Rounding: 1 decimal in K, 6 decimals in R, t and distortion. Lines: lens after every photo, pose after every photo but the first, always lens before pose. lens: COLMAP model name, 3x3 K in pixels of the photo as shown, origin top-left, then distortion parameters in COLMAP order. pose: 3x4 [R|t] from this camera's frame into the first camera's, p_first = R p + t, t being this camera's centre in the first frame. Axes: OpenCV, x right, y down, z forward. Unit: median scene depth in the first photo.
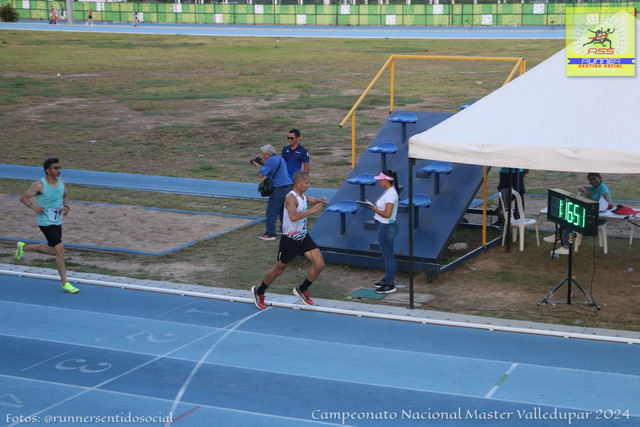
lens RADIAL K [[1335.2, 0, 319.5], [0, 1335.2, 209.1], [0, 0, 1]] dist [0.345211, 0.000000]
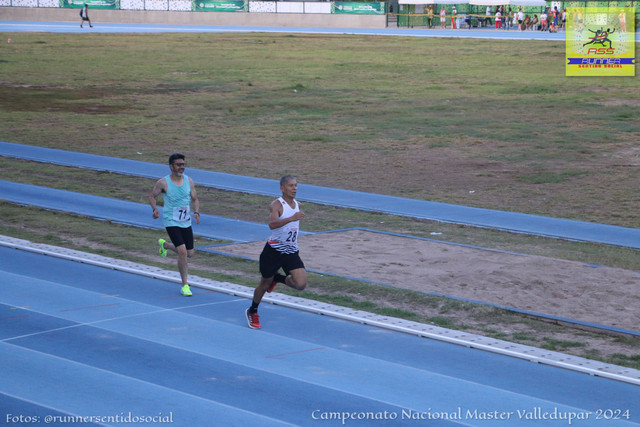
lens RADIAL K [[1882.9, 0, 319.6], [0, 1882.9, 218.8], [0, 0, 1]] dist [0.614419, 0.000000]
pose [[0.922738, 0.063808, -0.380109, 0.349092], [-0.079065, 0.996565, -0.024644, 0.028006], [0.377230, 0.052794, 0.924614, -0.176755]]
